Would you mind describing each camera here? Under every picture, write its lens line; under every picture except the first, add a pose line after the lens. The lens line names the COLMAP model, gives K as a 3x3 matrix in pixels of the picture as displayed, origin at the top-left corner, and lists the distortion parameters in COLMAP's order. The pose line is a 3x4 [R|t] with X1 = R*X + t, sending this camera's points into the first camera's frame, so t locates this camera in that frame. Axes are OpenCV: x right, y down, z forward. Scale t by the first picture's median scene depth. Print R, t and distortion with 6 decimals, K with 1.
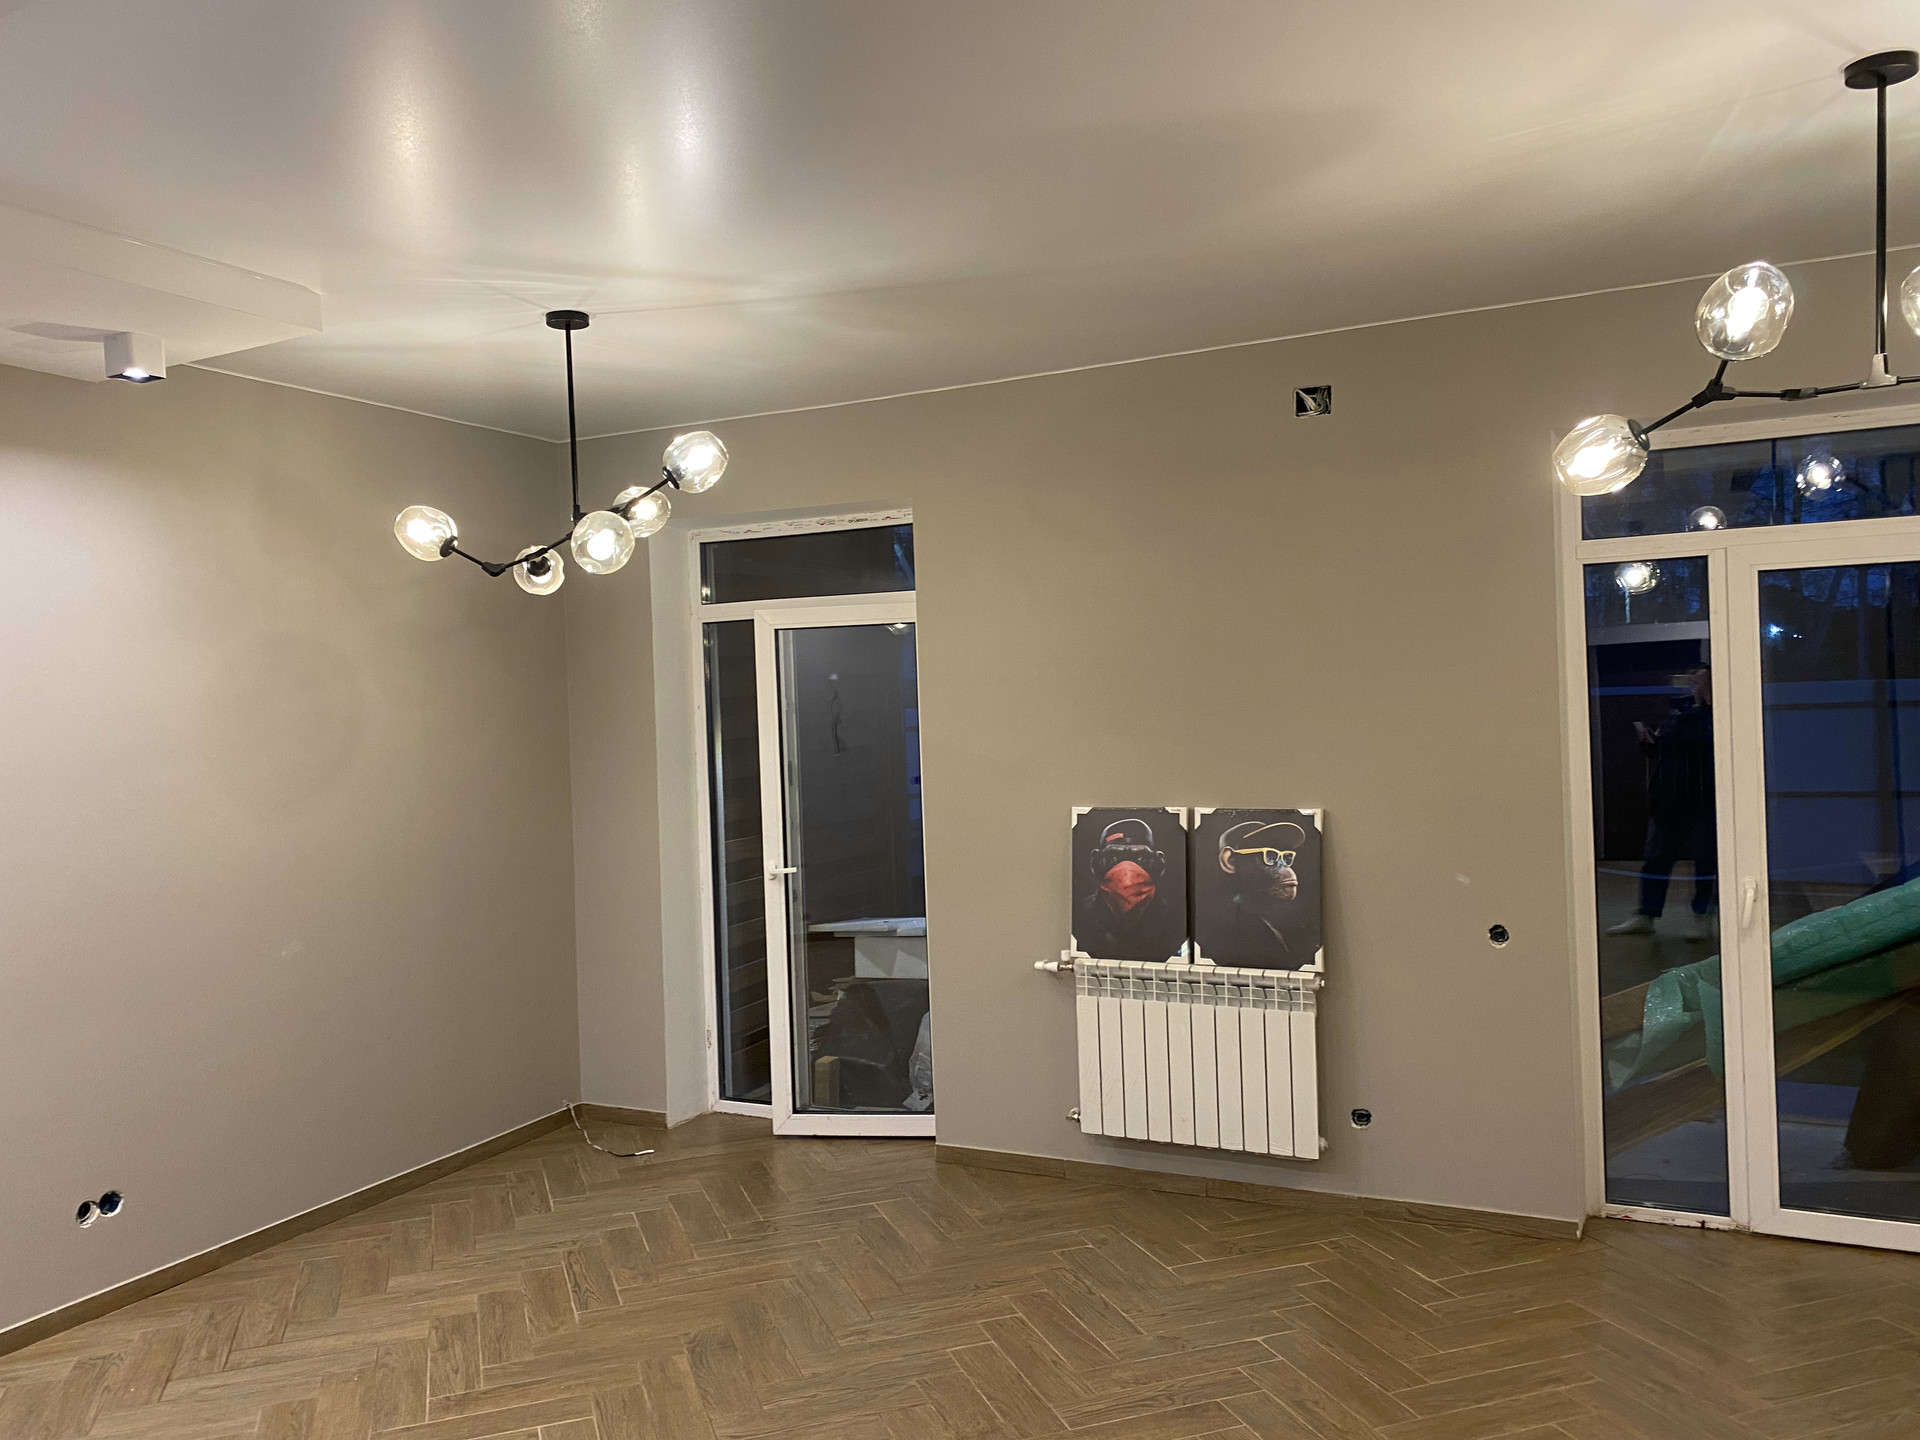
lens RADIAL K [[1432.4, 0, 960.0], [0, 1432.4, 720.0], [0, 0, 1]] dist [0.002103, 0.002530]
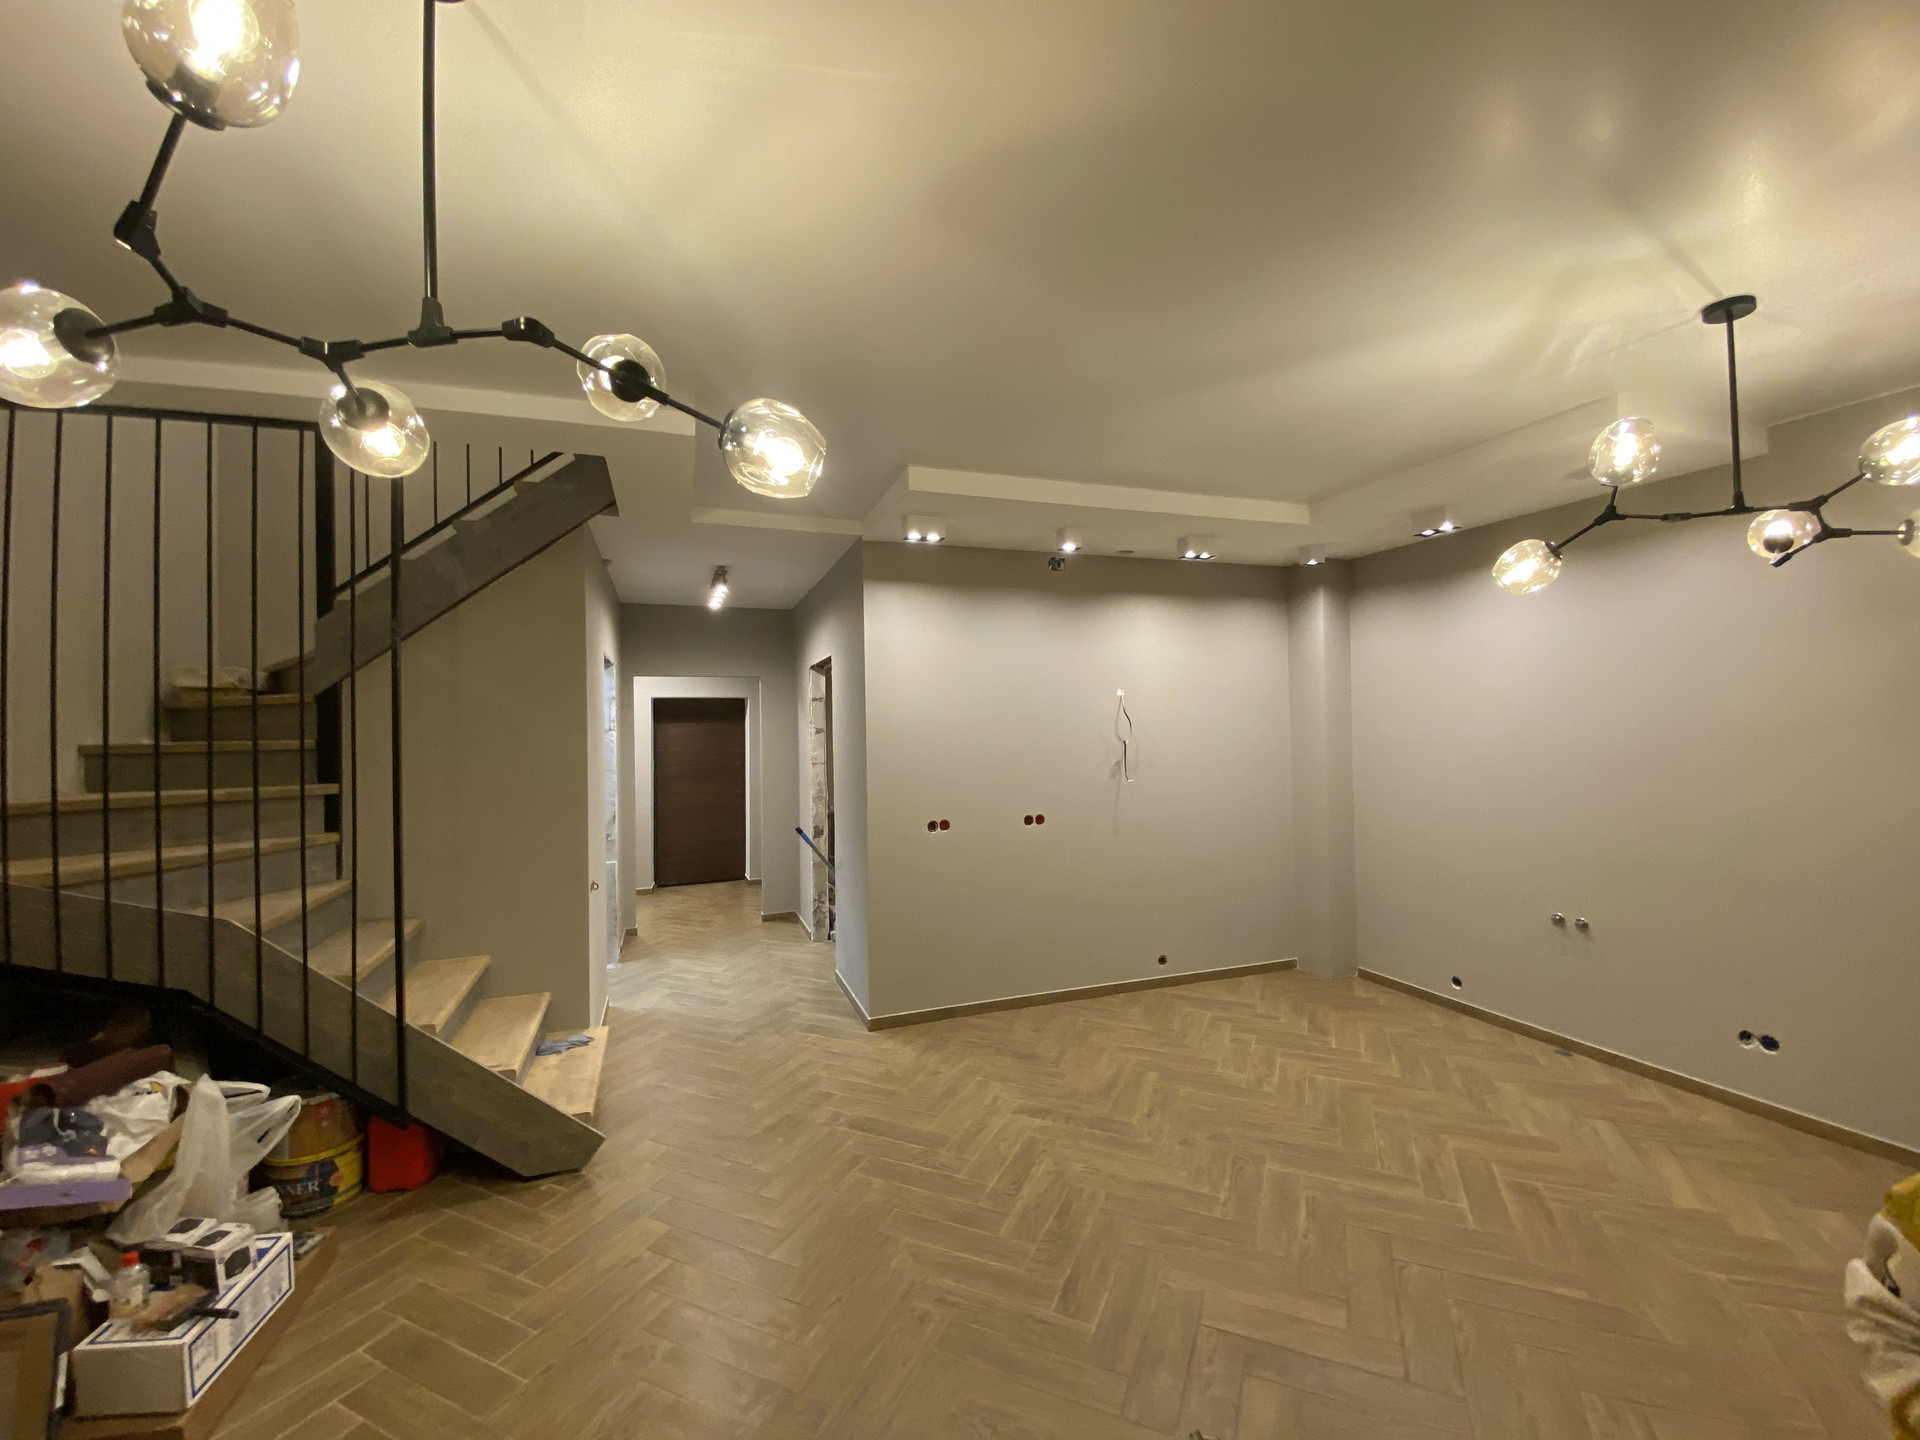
lens RADIAL K [[793.3, 0, 955.3], [0, 793.3, 716.7], [0, 0, 1]] dist [0.032753, -0.023680]
pose [[-0.700783, 0.035732, -0.712479, 0.550444], [0.036780, 0.999226, 0.013936, -0.023846], [0.712426, -0.016439, -0.701555, 1.072517]]
